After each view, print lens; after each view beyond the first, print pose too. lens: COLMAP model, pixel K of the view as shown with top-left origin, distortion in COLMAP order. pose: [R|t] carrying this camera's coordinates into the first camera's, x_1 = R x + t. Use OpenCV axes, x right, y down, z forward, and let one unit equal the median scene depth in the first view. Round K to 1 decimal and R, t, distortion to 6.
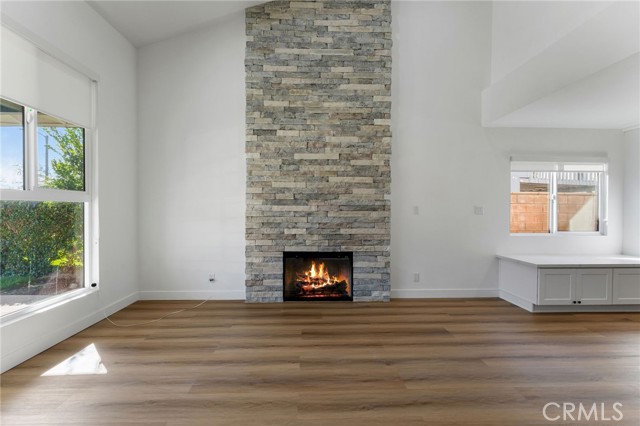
lens RADIAL K [[256.4, 0, 319.7], [0, 256.4, 213.3], [0, 0, 1]] dist [-0.000533, 0.000055]
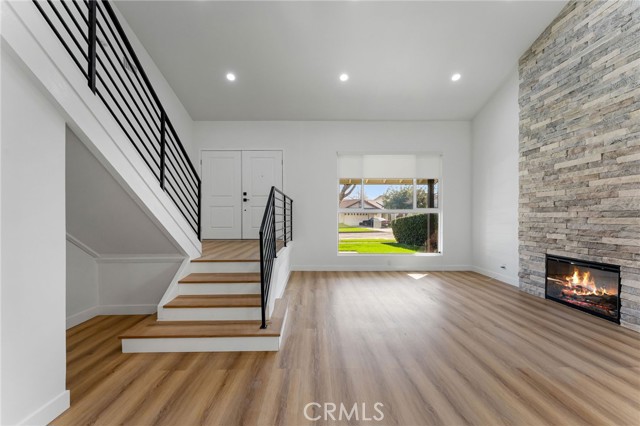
lens RADIAL K [[256.4, 0, 316.1], [0, 256.4, 217.3], [0, 0, 1]] dist [-0.000533, 0.000055]
pose [[-0.022010, 0.000135, -0.999758, 0.999481], [-0.011294, 0.999936, 0.000384, 0.001476], [0.999694, 0.011300, -0.022007, 0.021202]]
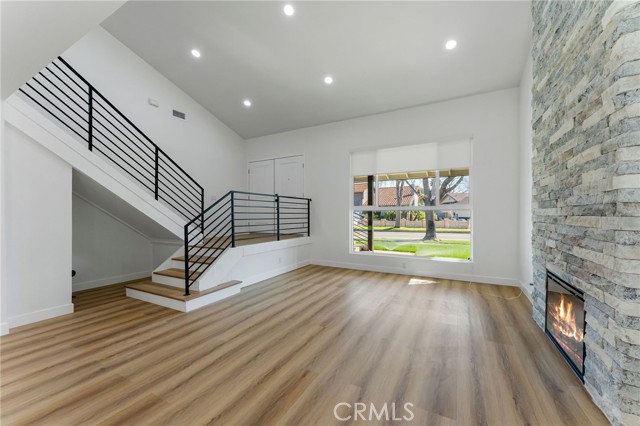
lens RADIAL K [[256.4, 0, 315.2], [0, 256.4, 214.8], [0, 0, 1]] dist [-0.000533, 0.000055]
pose [[-0.515178, 0.001036, -0.857083, 0.882396], [-0.008212, 0.999947, 0.006145, -0.010100], [0.857044, 0.010204, -0.515142, 0.799876]]
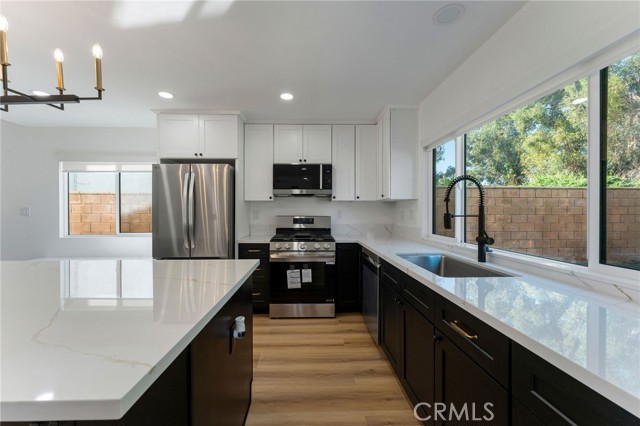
lens RADIAL K [[256.4, 0, 314.1], [0, 256.4, 214.7], [0, 0, 1]] dist [-0.000533, 0.000055]
pose [[0.999981, -0.006226, 0.000427, 1.826104], [0.006225, 0.999979, 0.001908, 0.004393], [-0.000439, -0.001905, 0.999998, 0.024087]]
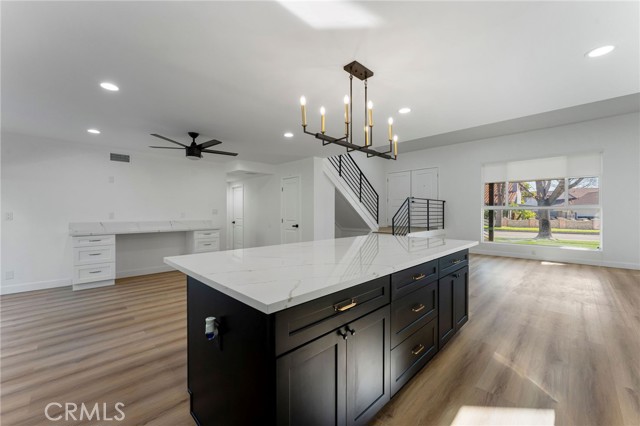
lens RADIAL K [[256.4, 0, 314.5], [0, 256.4, 213.7], [0, 0, 1]] dist [-0.000533, 0.000055]
pose [[-0.735138, 0.000123, -0.677917, 1.858456], [-0.010625, 0.999875, 0.011703, -0.004879], [0.677834, 0.015806, -0.735045, 0.770199]]
